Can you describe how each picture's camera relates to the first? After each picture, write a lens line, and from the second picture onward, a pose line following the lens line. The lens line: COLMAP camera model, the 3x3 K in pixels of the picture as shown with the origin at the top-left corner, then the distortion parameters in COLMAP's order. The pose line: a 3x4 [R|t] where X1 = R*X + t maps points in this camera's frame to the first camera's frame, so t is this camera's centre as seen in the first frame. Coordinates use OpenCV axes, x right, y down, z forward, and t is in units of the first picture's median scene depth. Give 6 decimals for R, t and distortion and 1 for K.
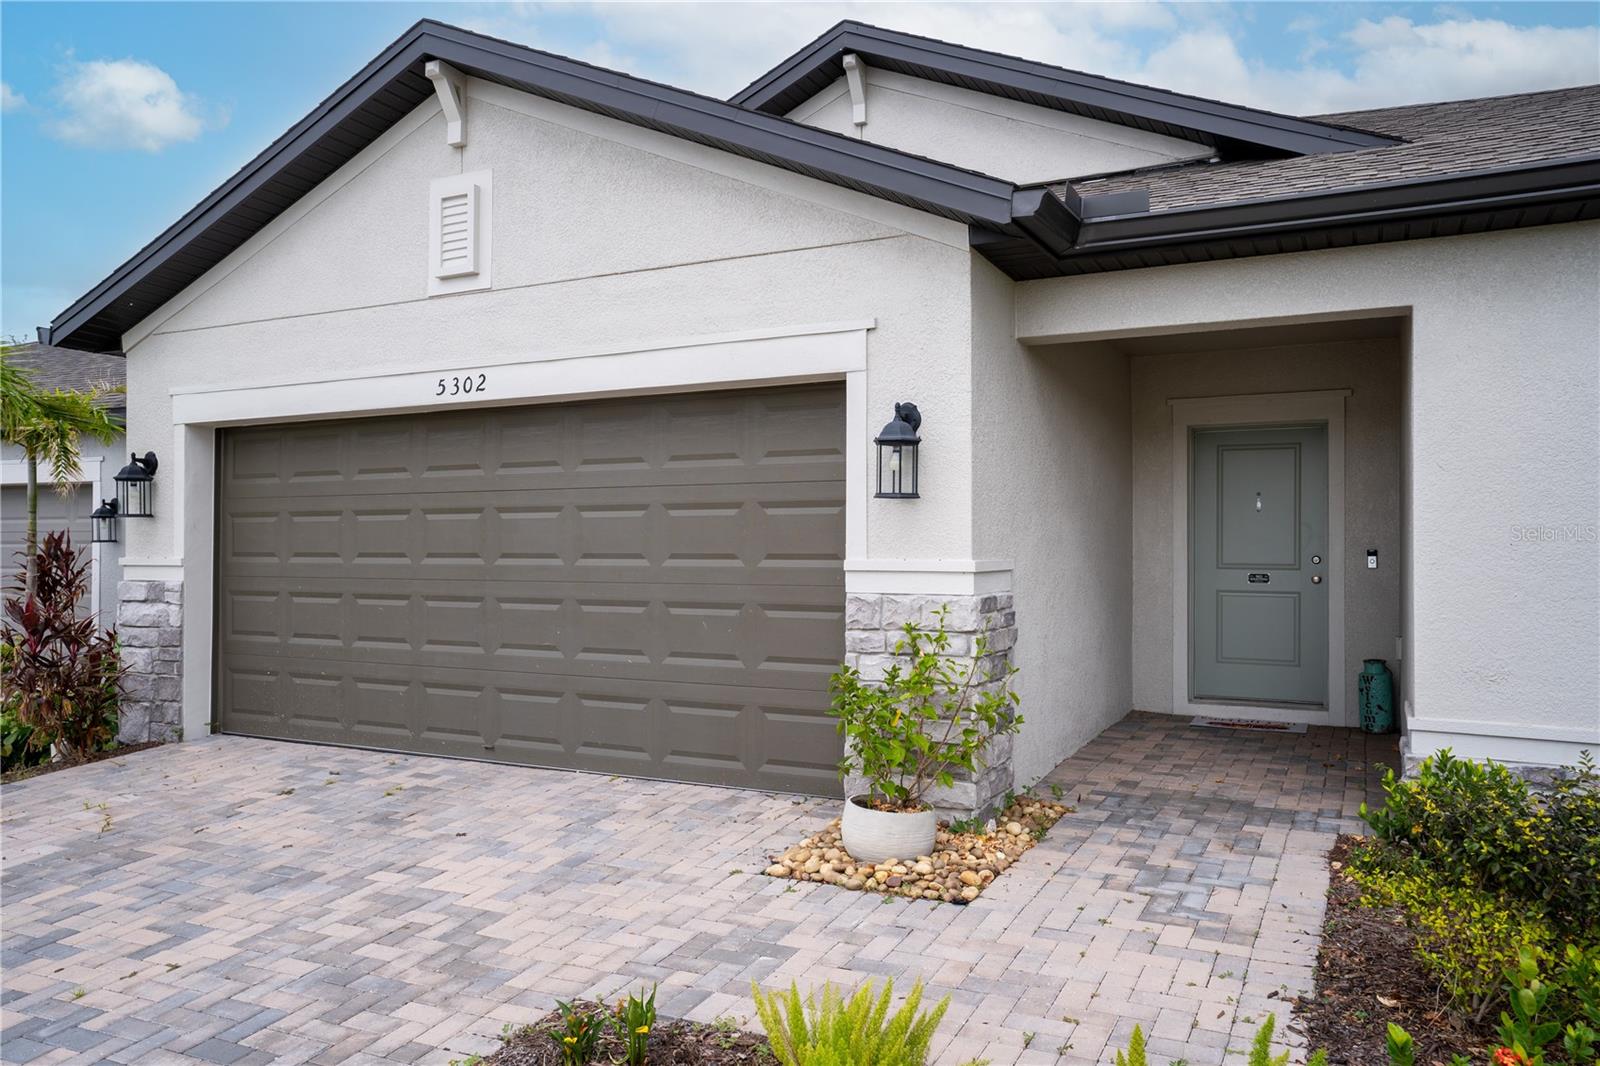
lens RADIAL K [[1133.6, 0, 794.6], [0, 1133.6, 539.3], [0, 0, 1]] dist [0.013905, 0.001293]
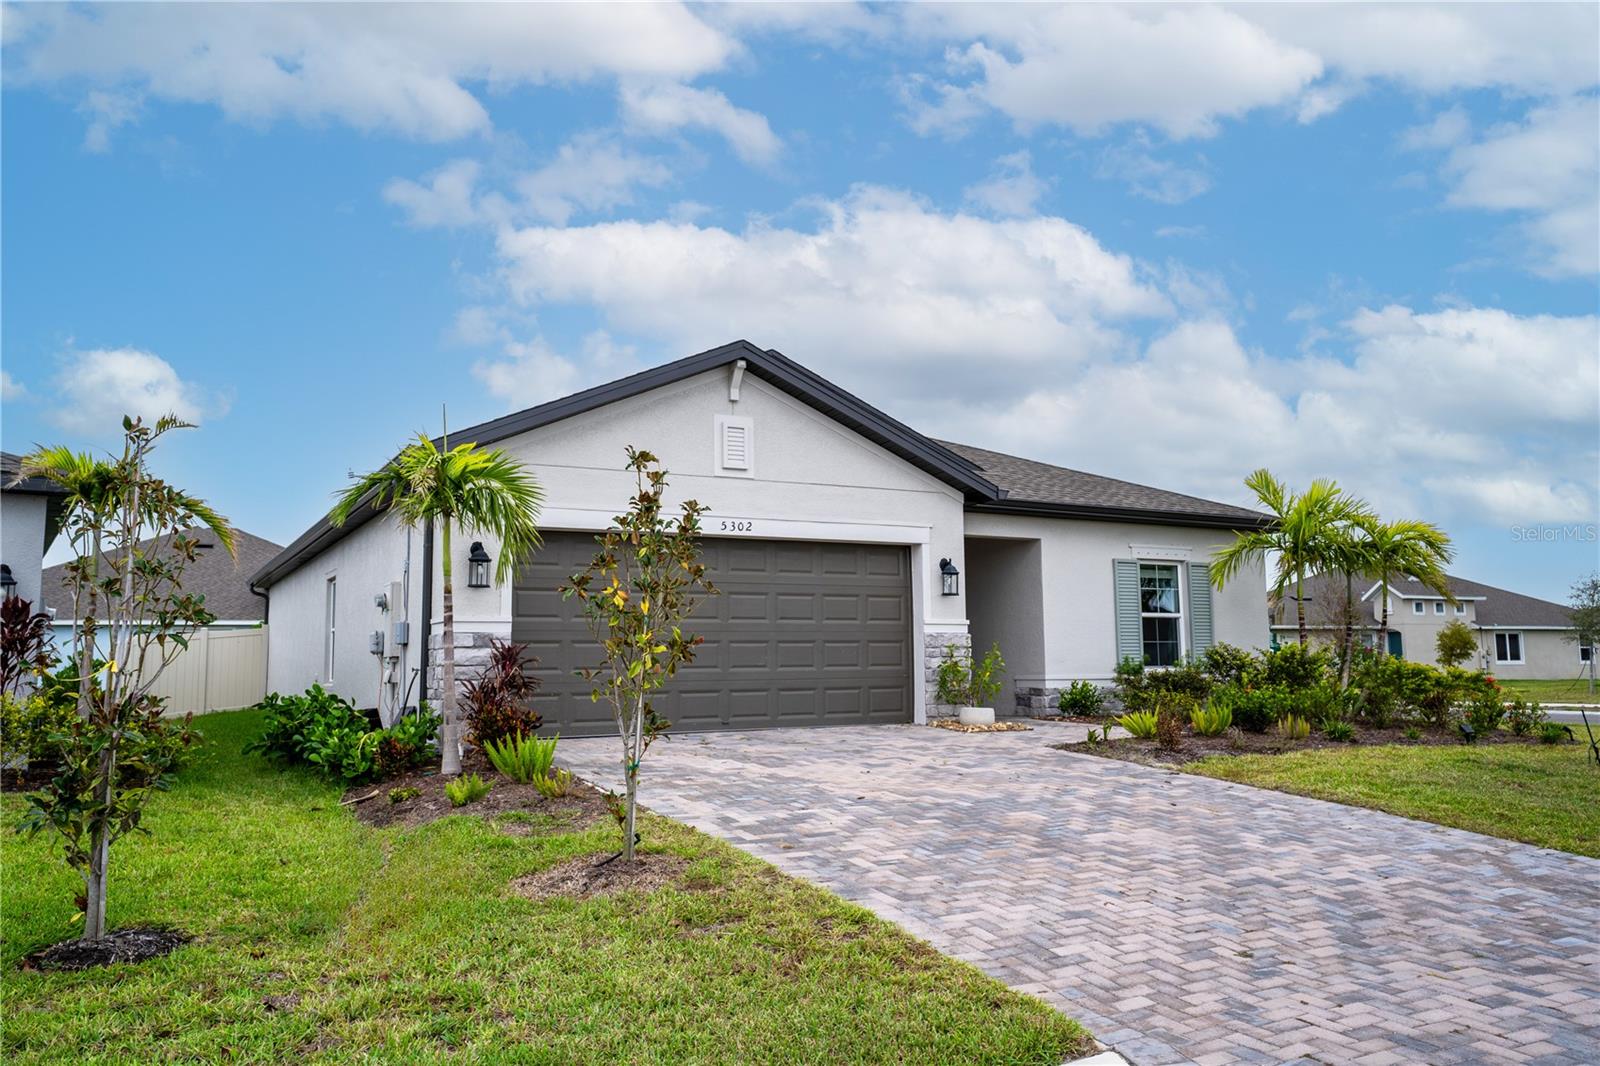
lens RADIAL K [[1248.6, 0, 802.7], [0, 1248.6, 531.3], [0, 0, 1]] dist [-0.005504, -0.000581]
pose [[0.562819, 0.078924, 0.822804, -1.948444], [0.001895, 0.995305, -0.096767, 0.074145], [-0.826578, 0.056021, 0.560027, -0.252762]]
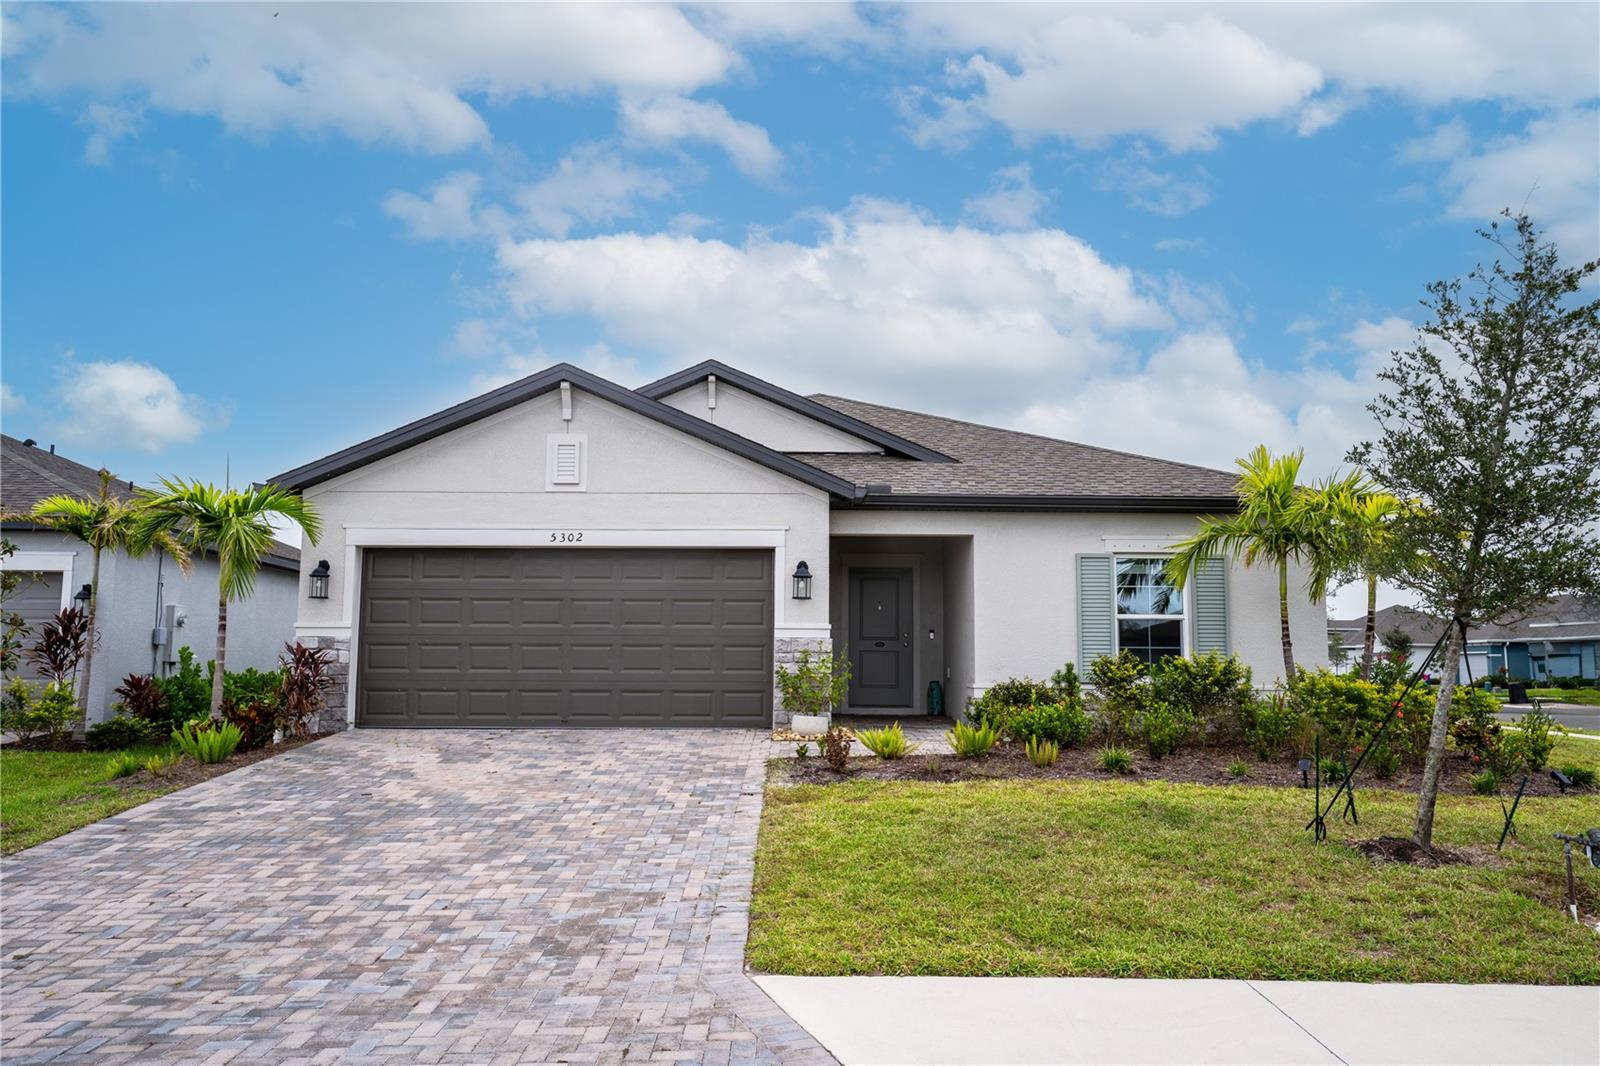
lens RADIAL K [[1248.6, 0, 804.7], [0, 1248.6, 530.4], [0, 0, 1]] dist [-0.005504, -0.000581]
pose [[0.887008, 0.052725, 0.458734, -0.942223], [-0.007711, 0.995012, -0.099453, 0.070074], [-0.461690, 0.084678, 0.882990, -1.161847]]
